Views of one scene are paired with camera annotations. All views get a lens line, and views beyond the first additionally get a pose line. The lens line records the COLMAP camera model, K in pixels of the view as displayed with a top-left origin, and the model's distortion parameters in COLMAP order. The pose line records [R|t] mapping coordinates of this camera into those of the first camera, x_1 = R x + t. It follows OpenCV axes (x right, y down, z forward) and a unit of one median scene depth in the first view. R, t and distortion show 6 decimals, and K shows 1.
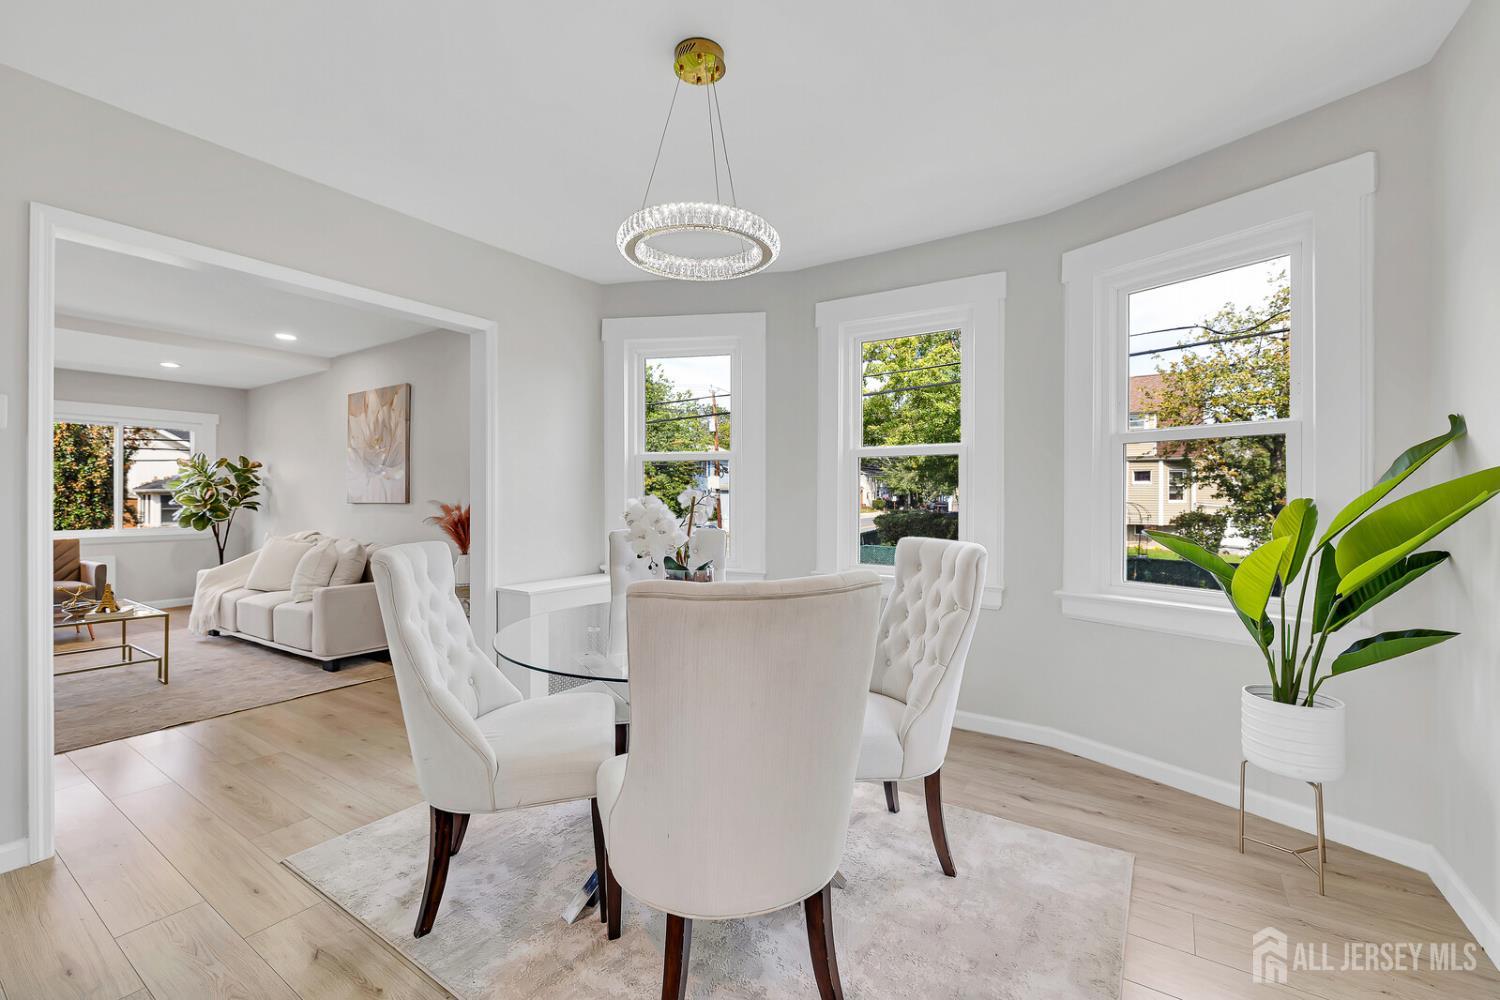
lens RADIAL K [[631.7, 0, 753.3], [0, 631.7, 496.3], [0, 0, 1]] dist [-0.001608, 0.000023]
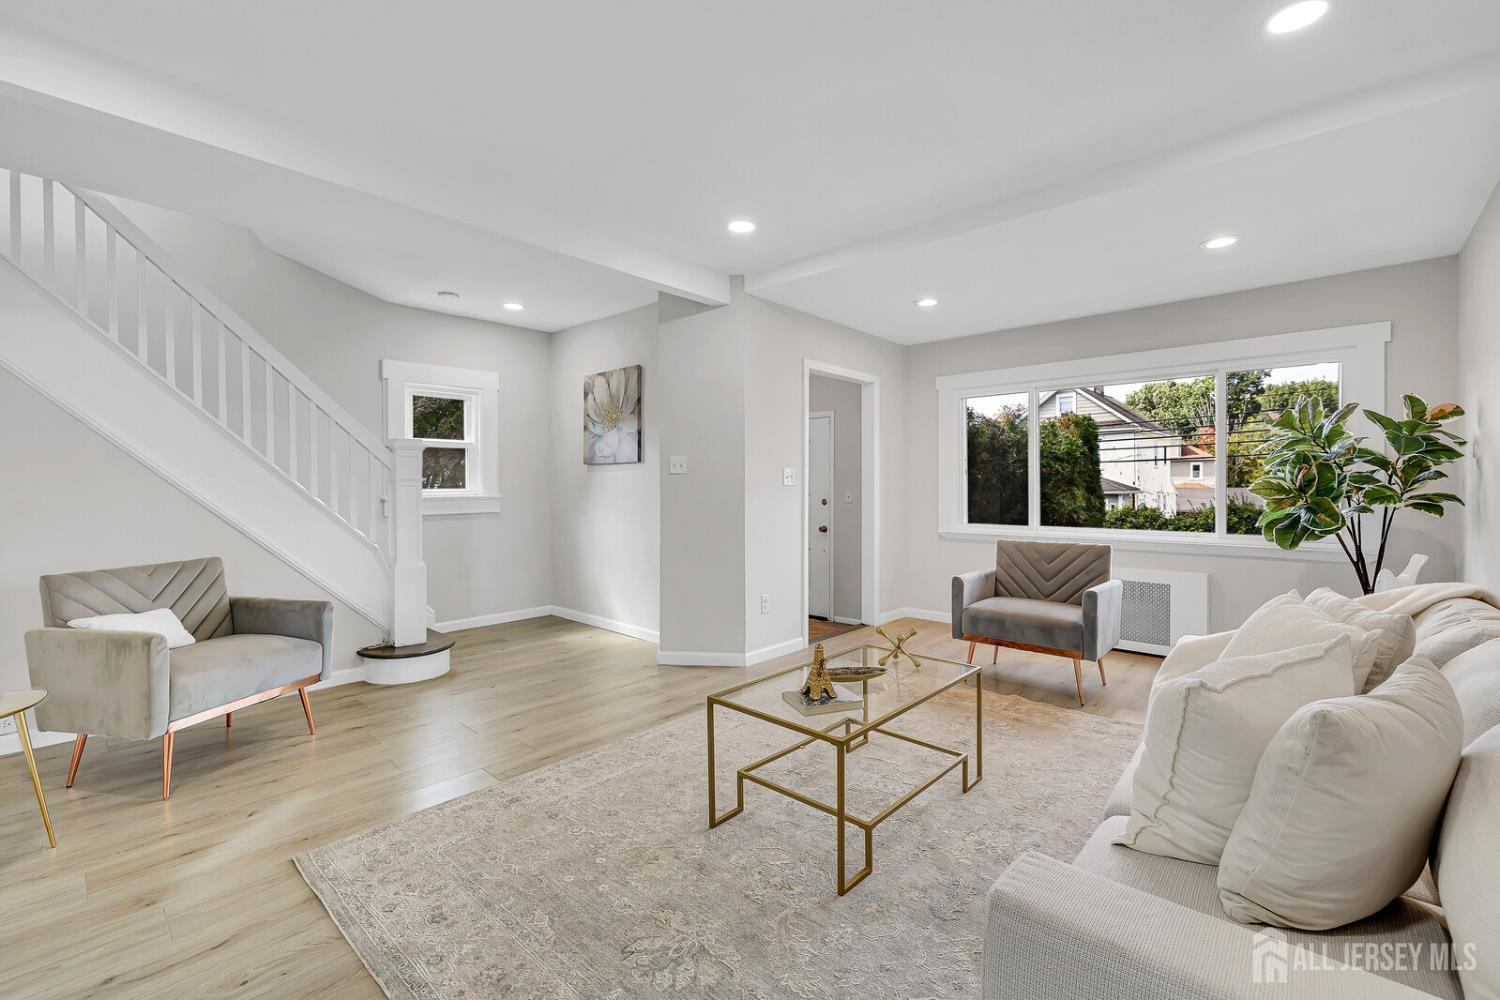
lens RADIAL K [[631.7, 0, 759.7], [0, 631.7, 494.4], [0, 0, 1]] dist [-0.001608, 0.000023]
pose [[-0.117952, 0.004463, -0.993009, -0.295599], [-0.000266, 0.999990, 0.004526, 0.007282], [0.993019, 0.000798, -0.117950, 0.586068]]
